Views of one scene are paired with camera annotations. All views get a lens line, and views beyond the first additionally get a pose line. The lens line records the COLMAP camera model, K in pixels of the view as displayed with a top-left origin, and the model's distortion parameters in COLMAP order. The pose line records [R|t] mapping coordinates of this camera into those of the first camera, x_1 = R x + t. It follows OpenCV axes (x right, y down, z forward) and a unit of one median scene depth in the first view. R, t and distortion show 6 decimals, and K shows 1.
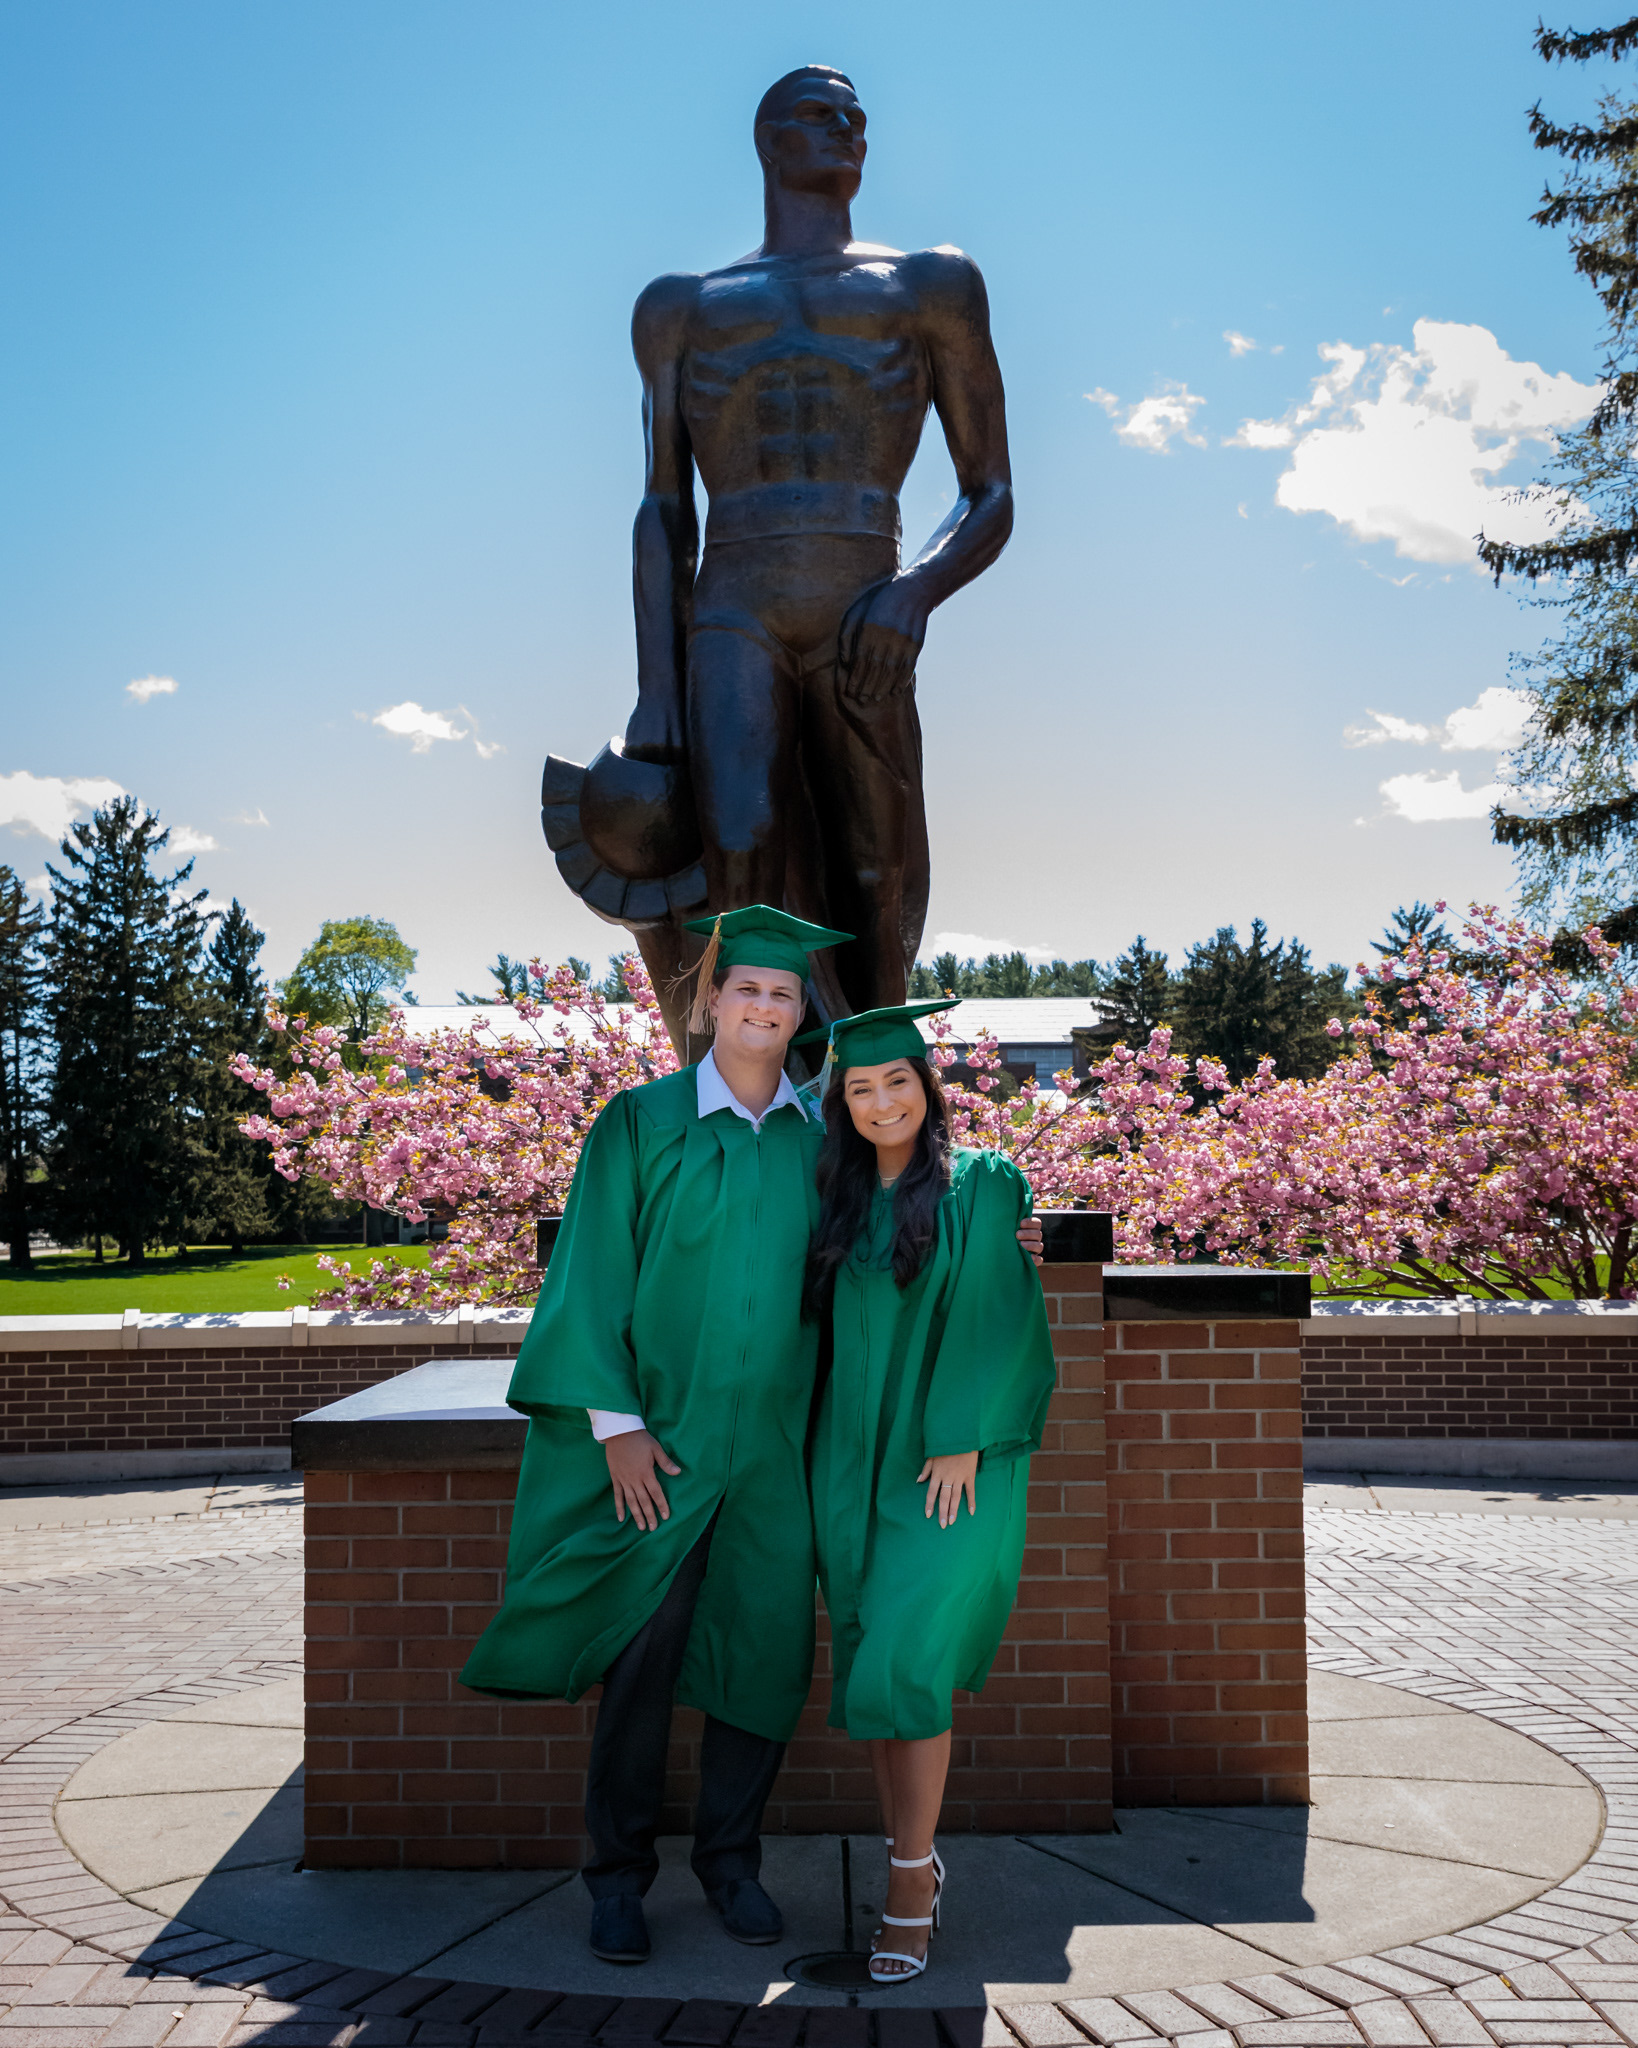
lens RADIAL K [[2013.5, 0, 742.2], [0, 2013.5, 1078.5], [0, 0, 1]] dist [-0.011616, 0.017490]
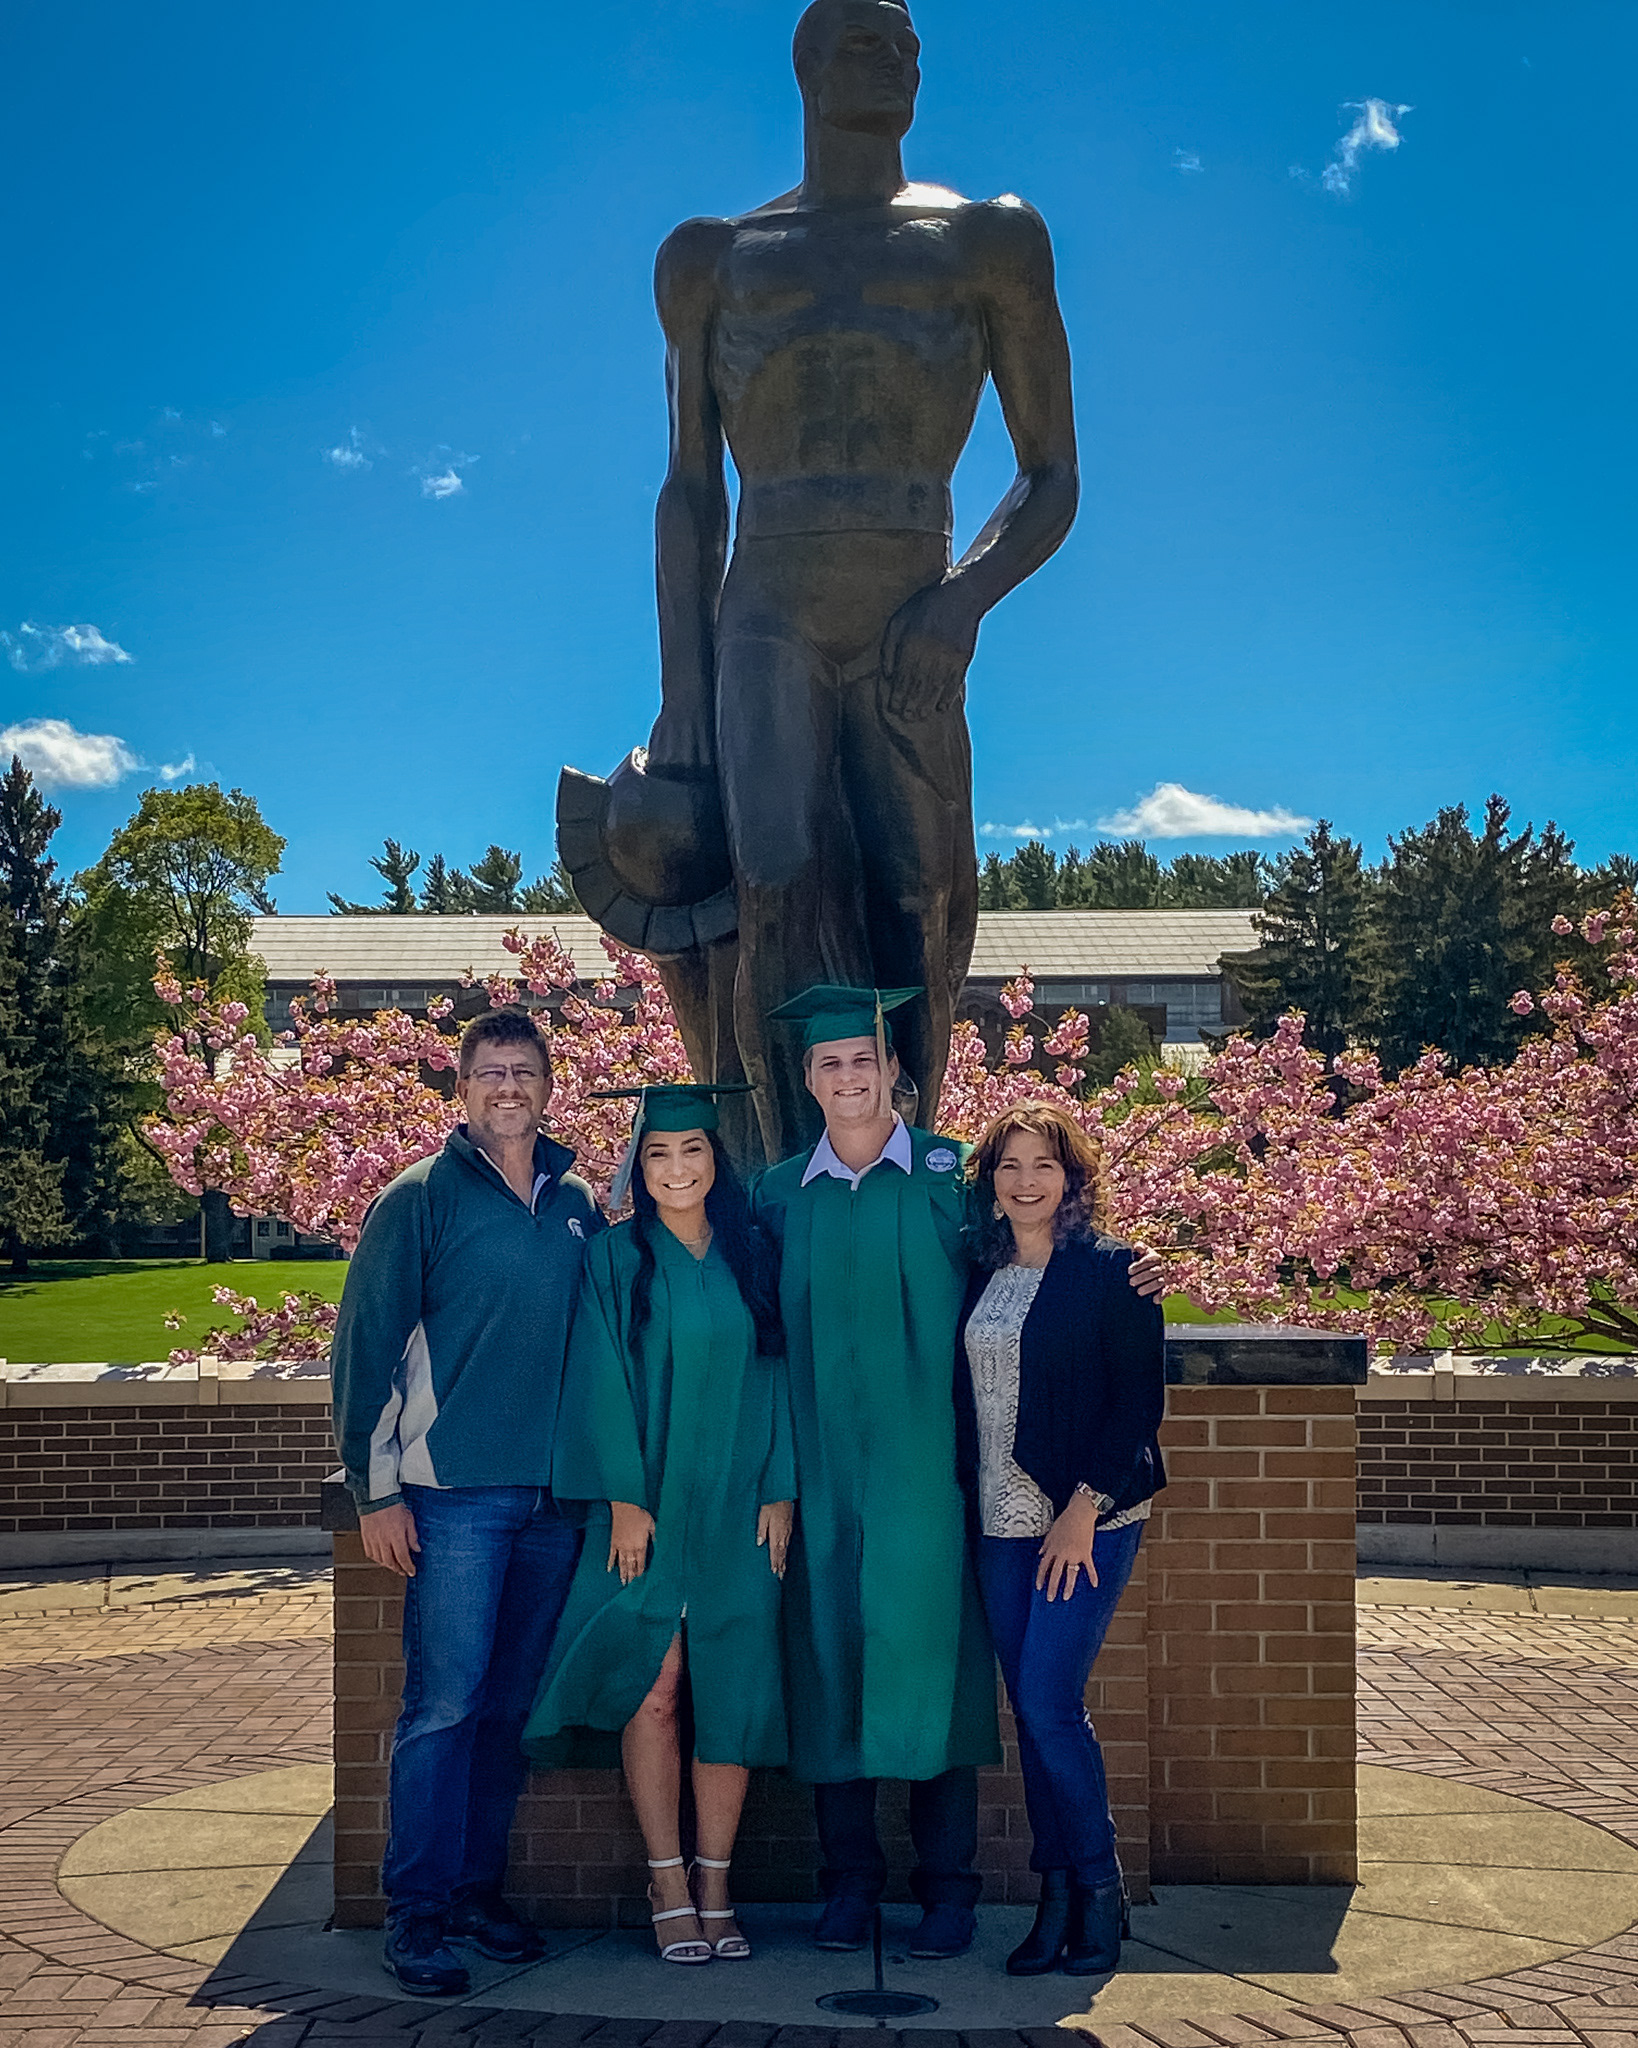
lens RADIAL K [[3405.0, 0, 723.9], [0, 3405.0, 1202.7], [0, 0, 1]] dist [0.121652, 0.000000]
pose [[0.999982, 0.005980, 0.000245, -0.022514], [-0.005982, 0.997326, 0.072842, -0.076478], [0.000191, -0.072843, 0.997343, -0.563491]]
